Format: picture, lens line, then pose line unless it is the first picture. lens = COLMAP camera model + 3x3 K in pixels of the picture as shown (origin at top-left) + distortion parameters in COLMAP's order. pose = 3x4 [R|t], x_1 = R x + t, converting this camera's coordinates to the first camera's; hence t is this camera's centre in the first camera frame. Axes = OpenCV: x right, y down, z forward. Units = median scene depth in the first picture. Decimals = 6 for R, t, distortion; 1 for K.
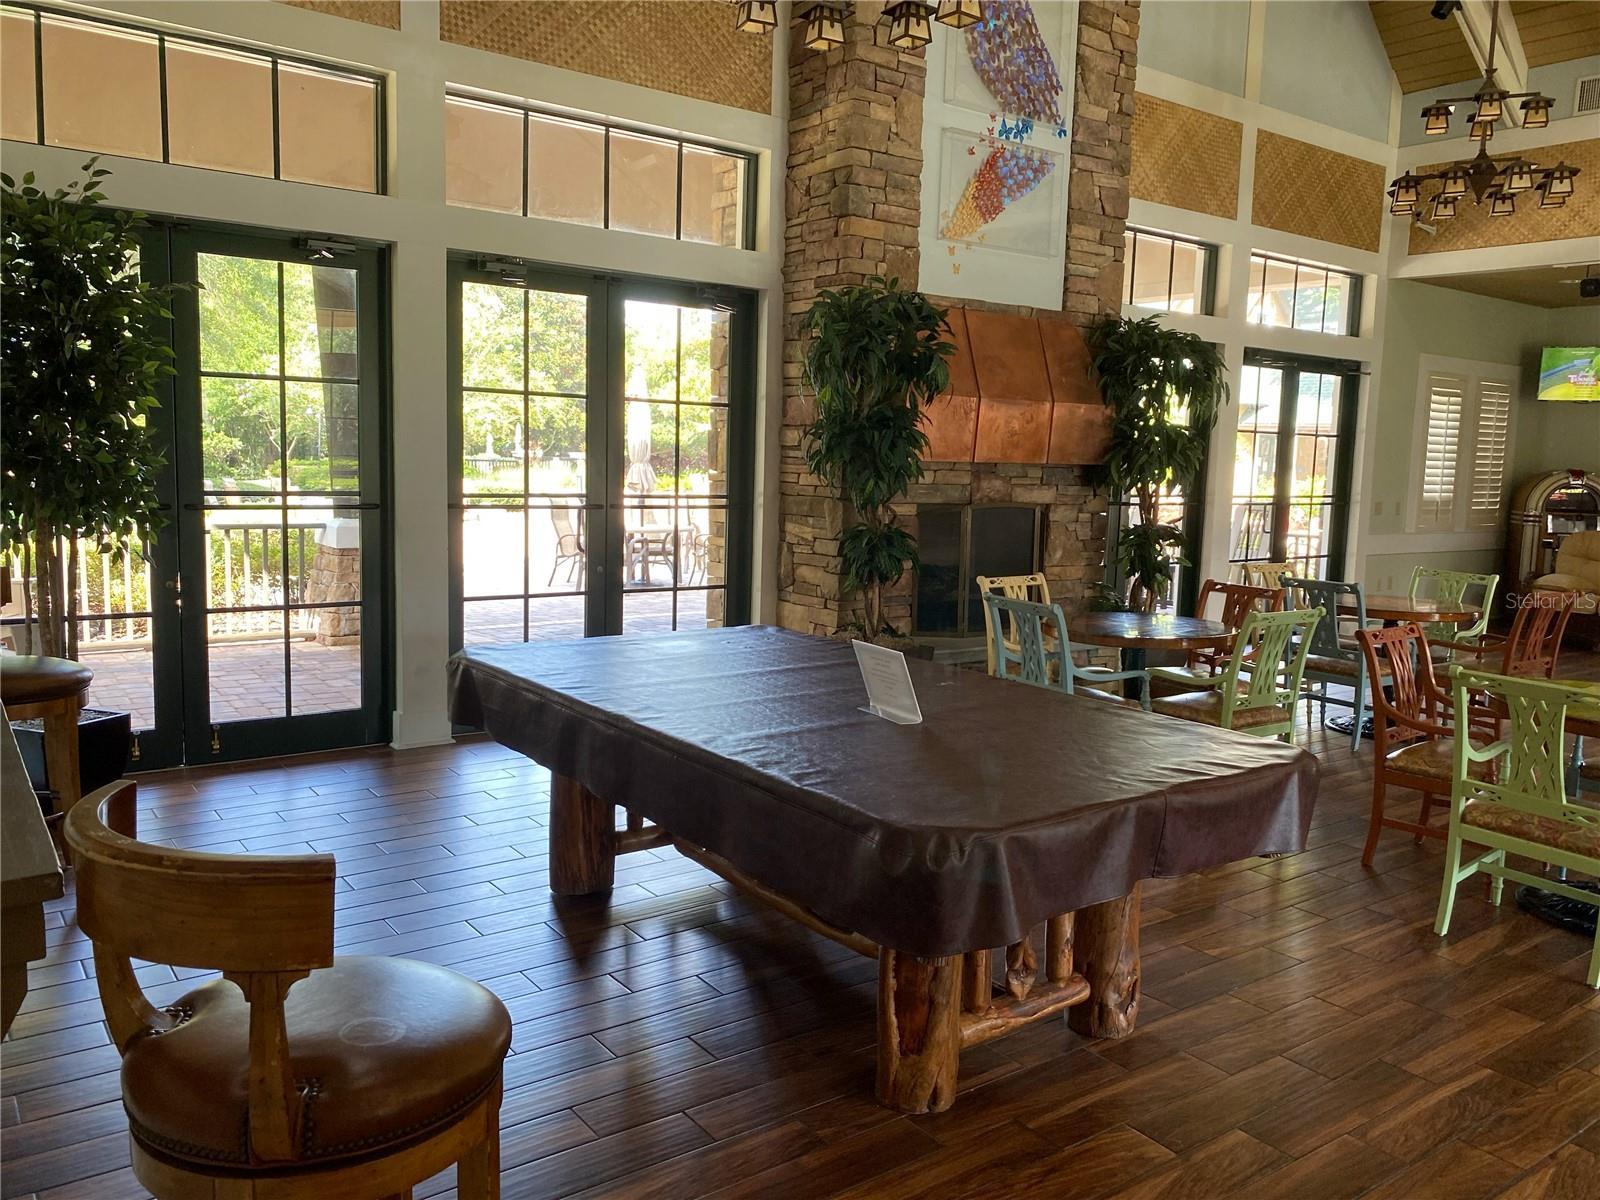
lens RADIAL K [[1223.1, 0, 799.2], [0, 1223.1, 594.3], [0, 0, 1]] dist [0.025123, -0.025246]
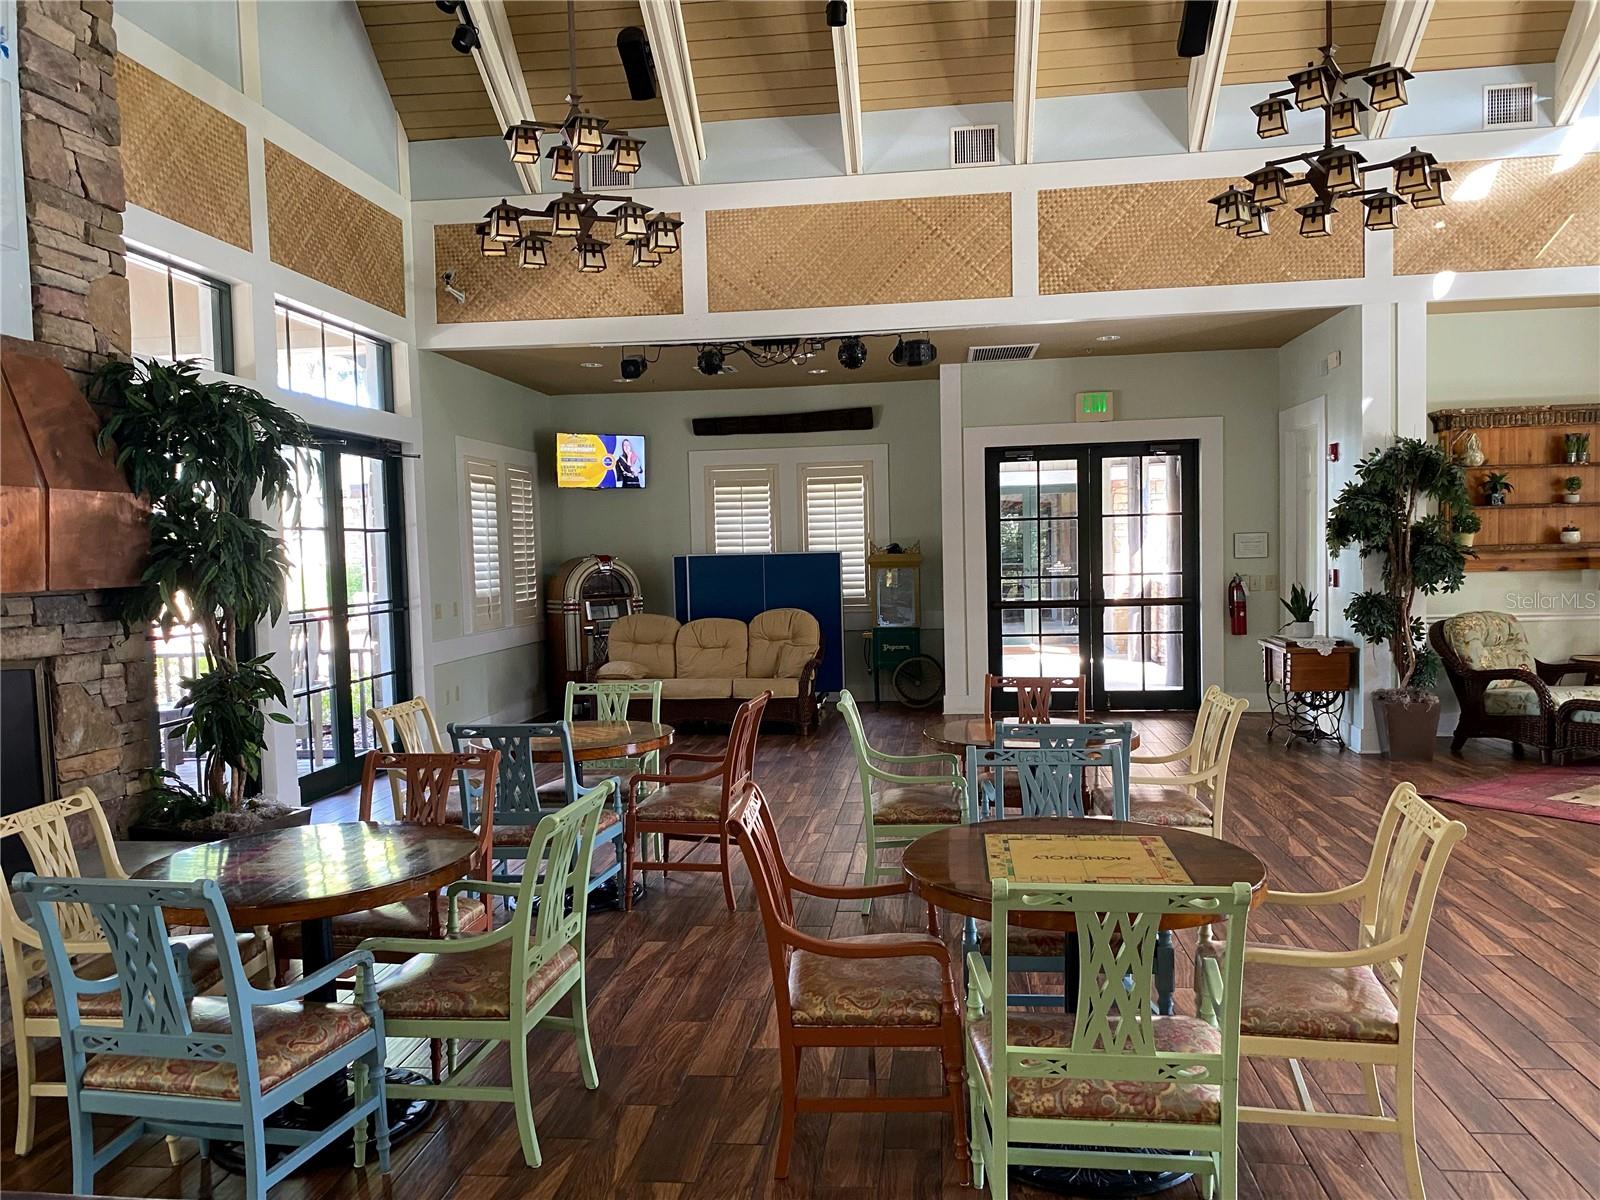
lens RADIAL K [[1223.1, 0, 790.4], [0, 1223.1, 611.2], [0, 0, 1]] dist [0.025123, -0.025246]
pose [[0.679559, -0.086989, 0.728445, 0.010378], [0.134118, 0.990942, -0.006781, -0.037647], [-0.721257, 0.102306, 0.685070, 0.279870]]
